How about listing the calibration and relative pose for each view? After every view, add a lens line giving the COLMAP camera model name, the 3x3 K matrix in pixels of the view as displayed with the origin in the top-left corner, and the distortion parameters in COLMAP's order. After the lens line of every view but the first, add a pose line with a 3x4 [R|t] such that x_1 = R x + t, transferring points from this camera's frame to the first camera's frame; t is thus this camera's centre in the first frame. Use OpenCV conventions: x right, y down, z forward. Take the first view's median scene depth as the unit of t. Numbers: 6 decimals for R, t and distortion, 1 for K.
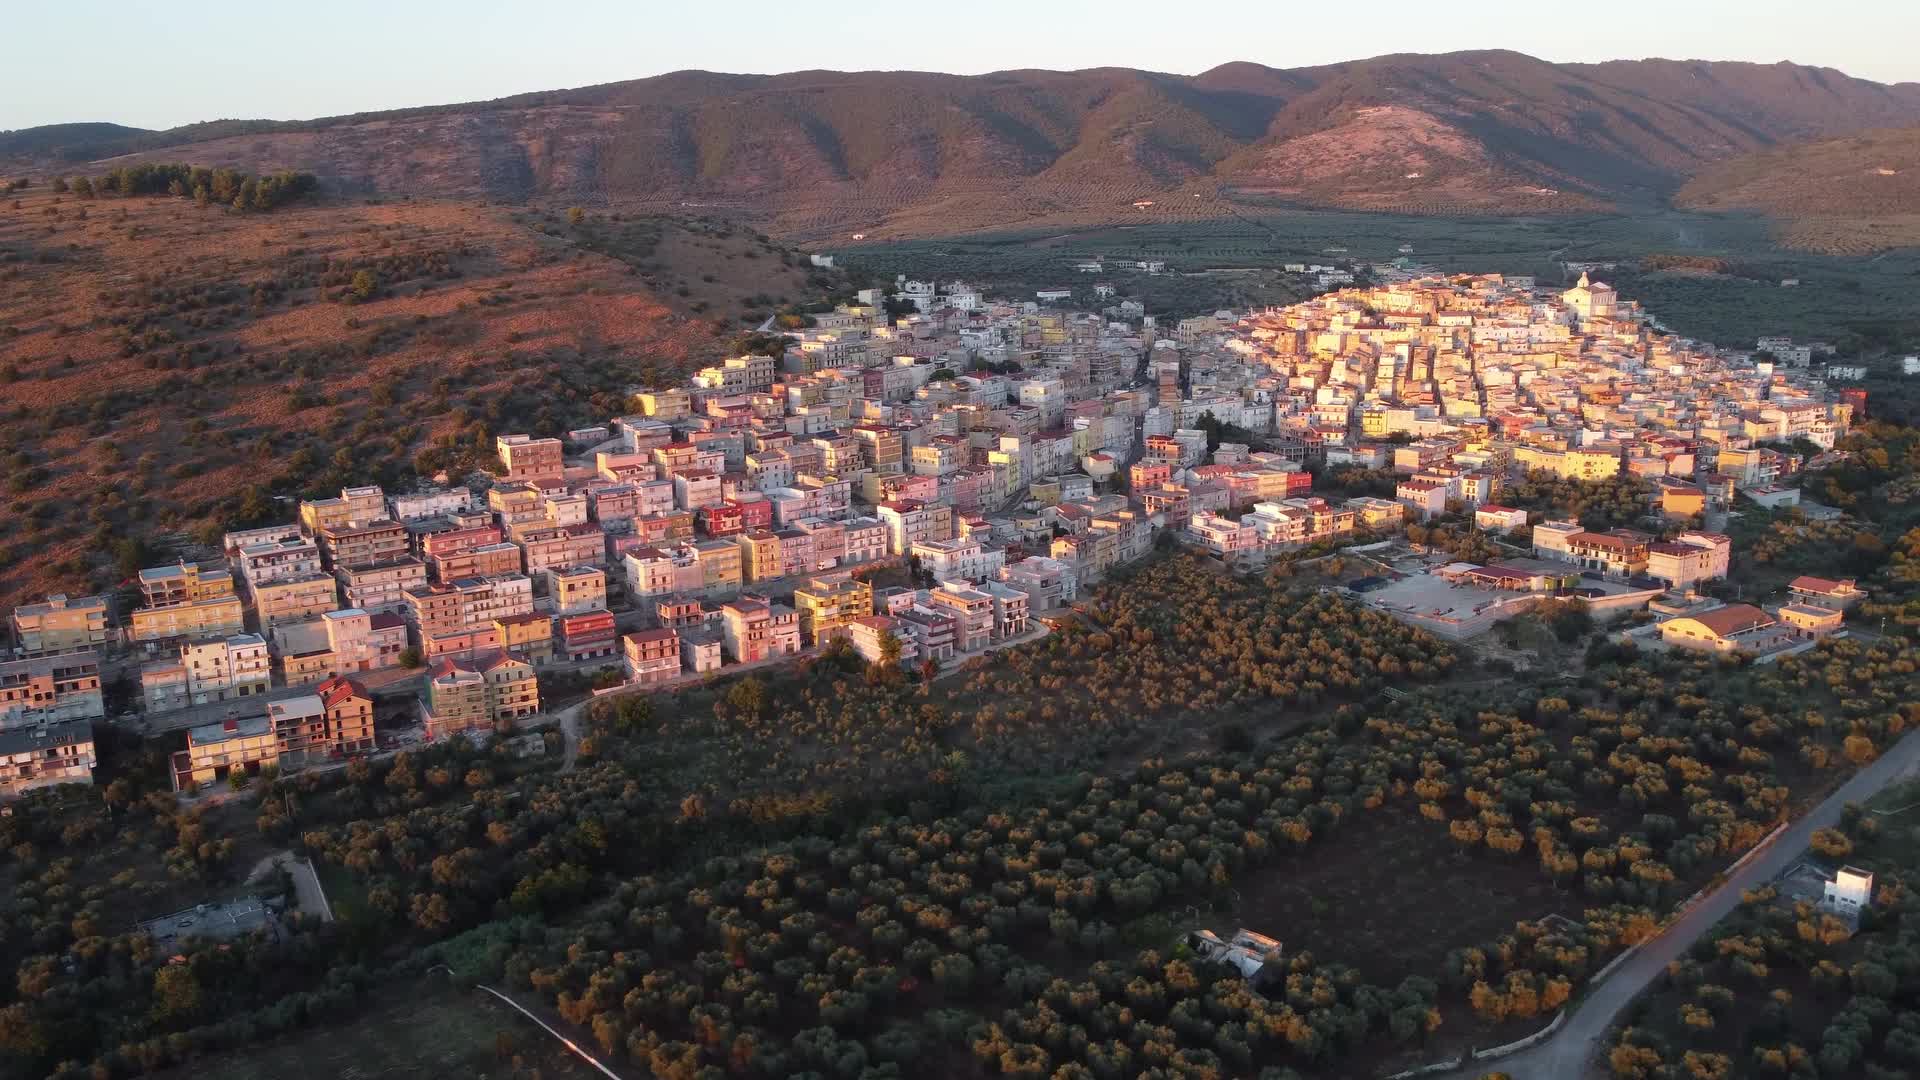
lens RADIAL K [[1522.3, 0, 958.2], [0, 1522.3, 539.0], [0, 0, 1]] dist [0.001444, -0.007257]
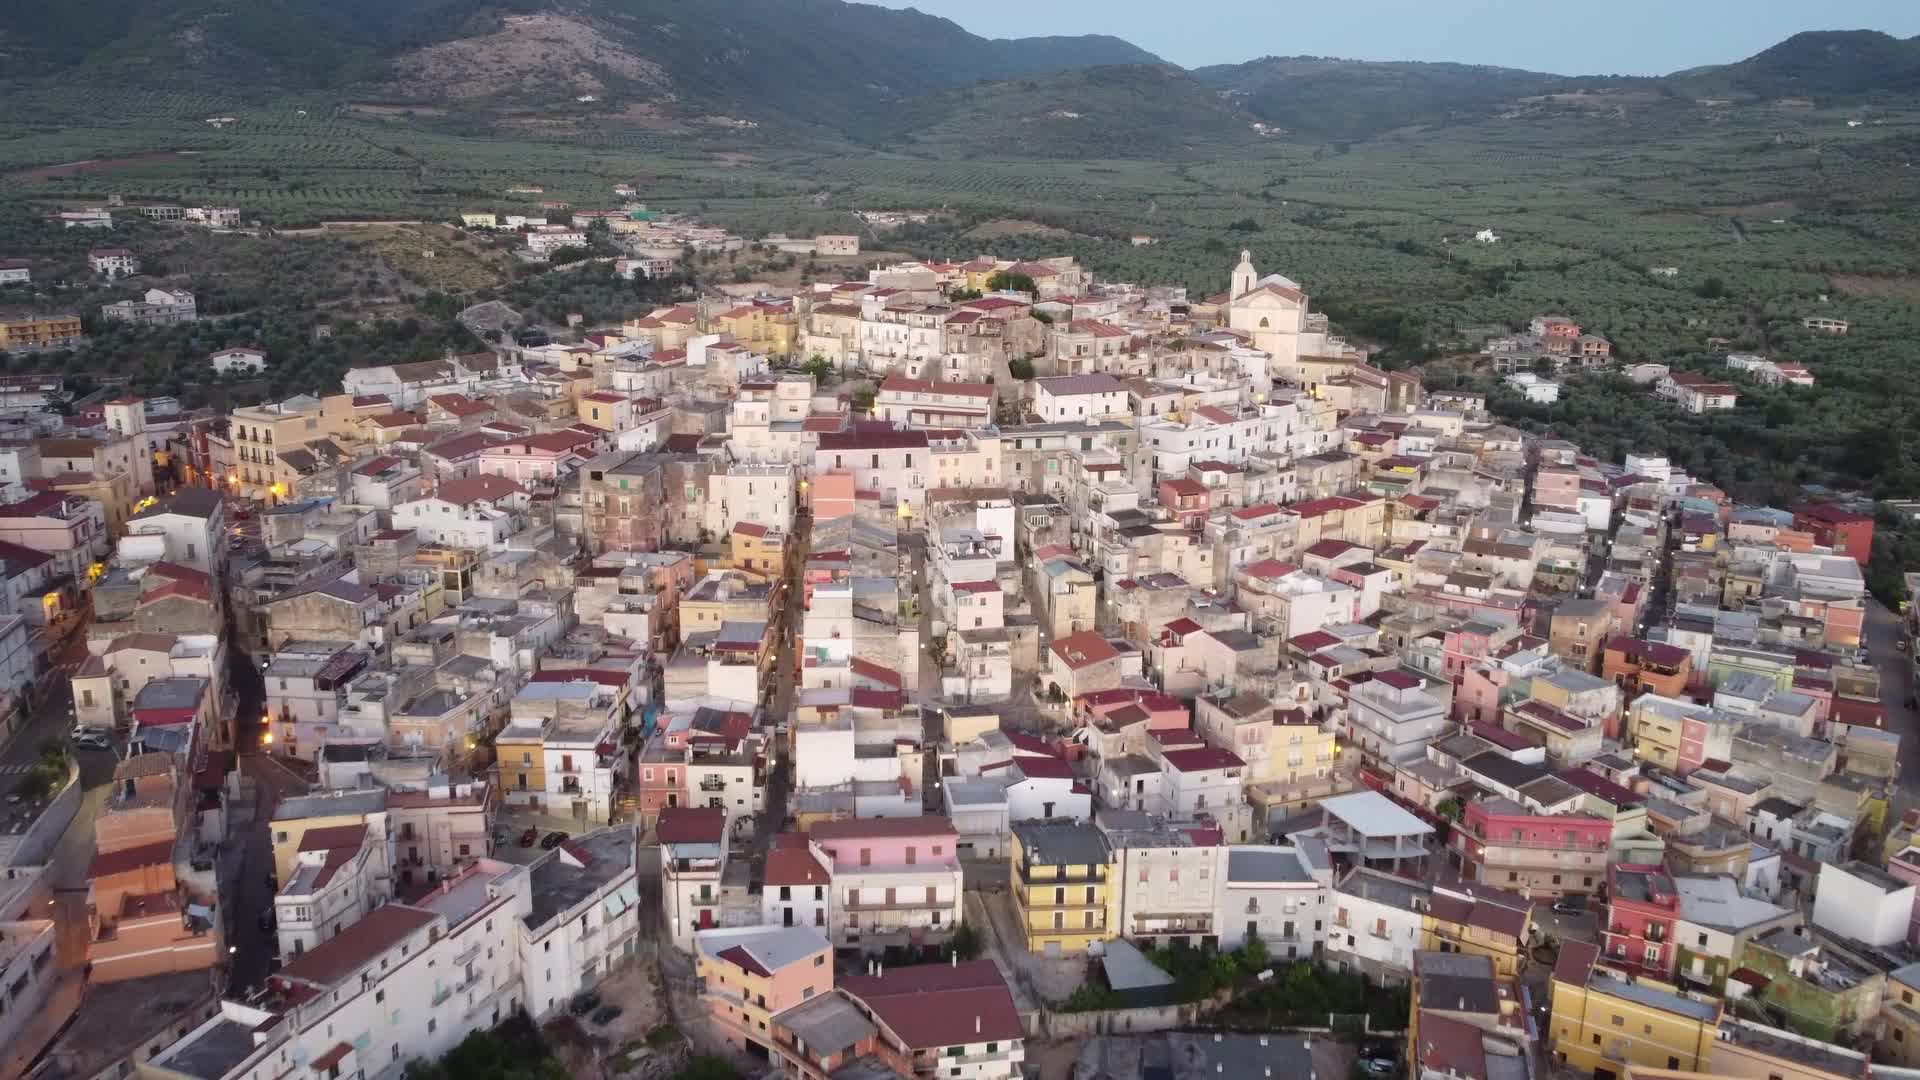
lens RADIAL K [[1522.3, 0, 954.6], [0, 1522.3, 541.6], [0, 0, 1]] dist [0.001444, -0.007257]
pose [[0.857748, -0.104158, 0.503407, 0.121699], [0.084259, 0.994501, 0.062201, -0.133979], [-0.507118, -0.010936, 0.861807, 0.703857]]
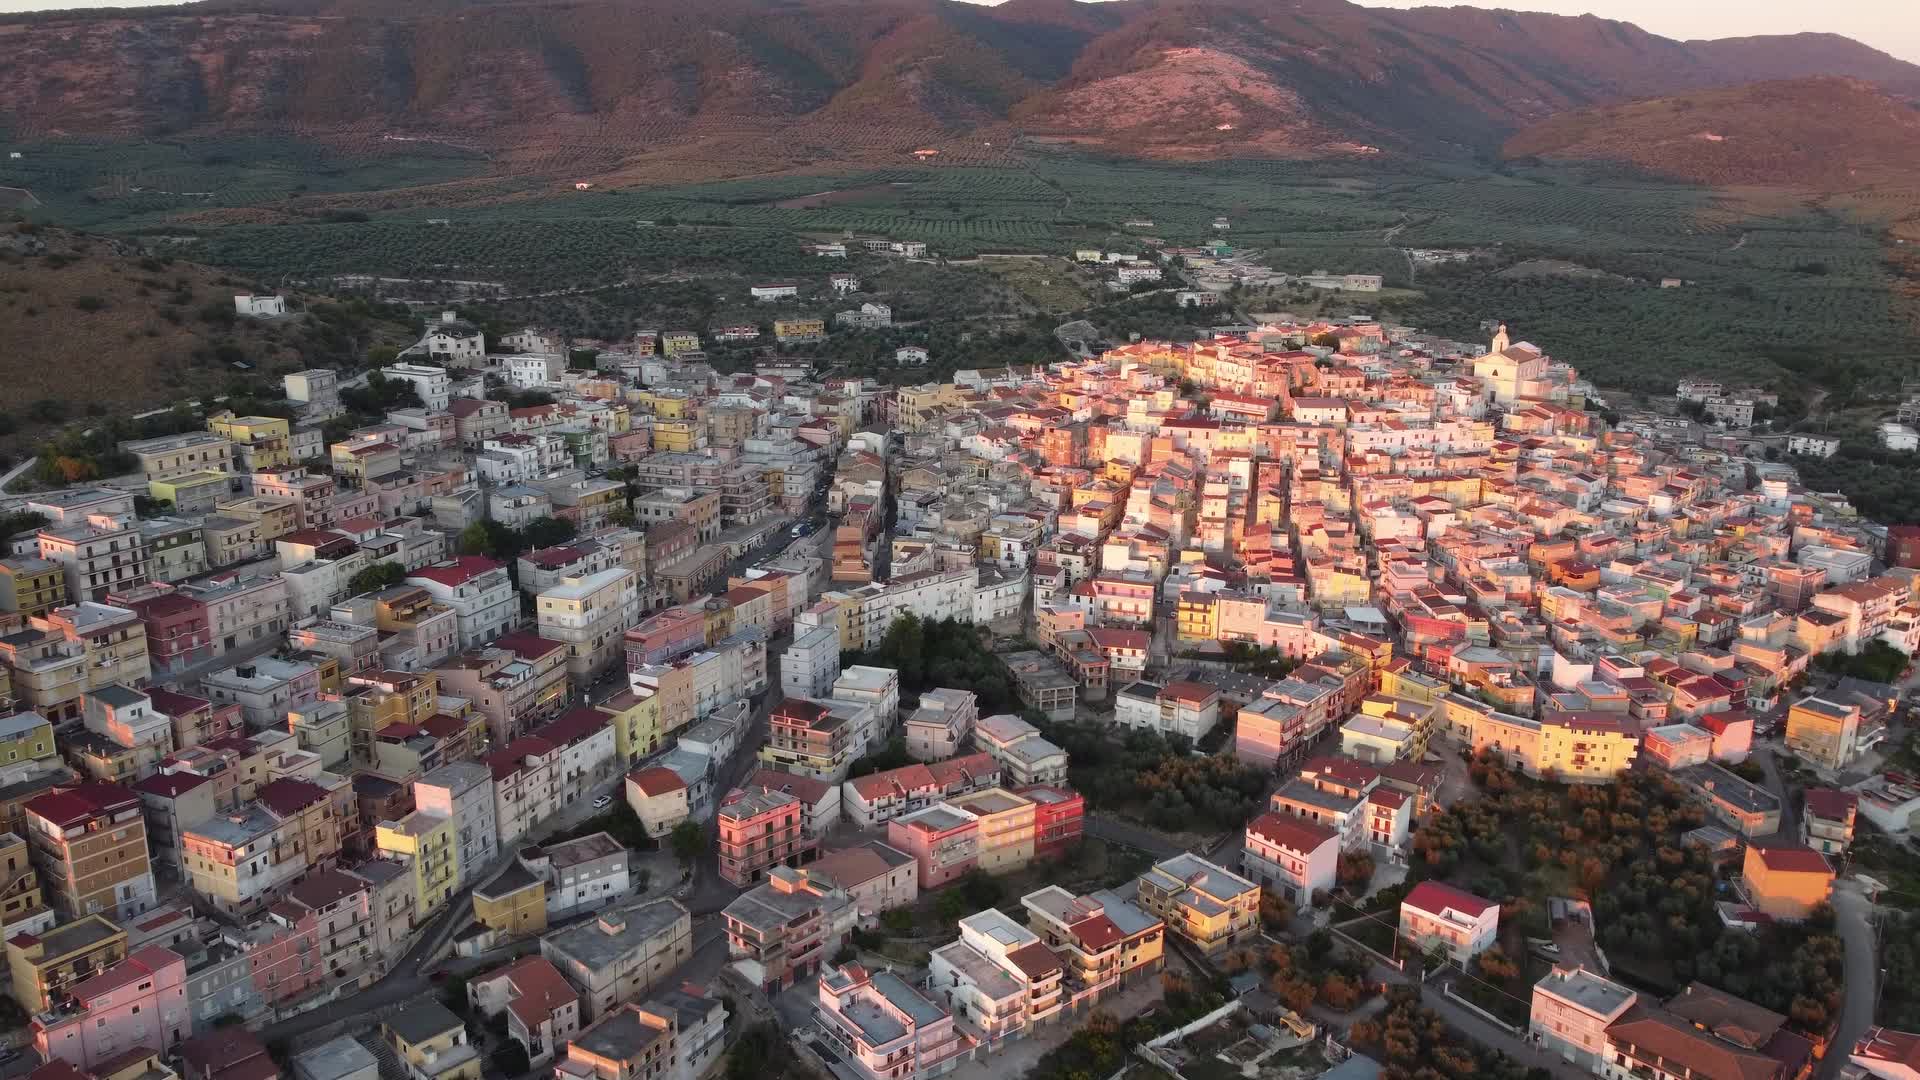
lens RADIAL K [[1522.3, 0, 954.9], [0, 1522.3, 542.1], [0, 0, 1]] dist [0.001444, -0.007257]
pose [[0.992568, -0.004992, 0.121591, 0.097834], [-0.000607, 0.998943, 0.045971, -0.117204], [-0.121692, -0.045703, 0.991515, 0.385125]]
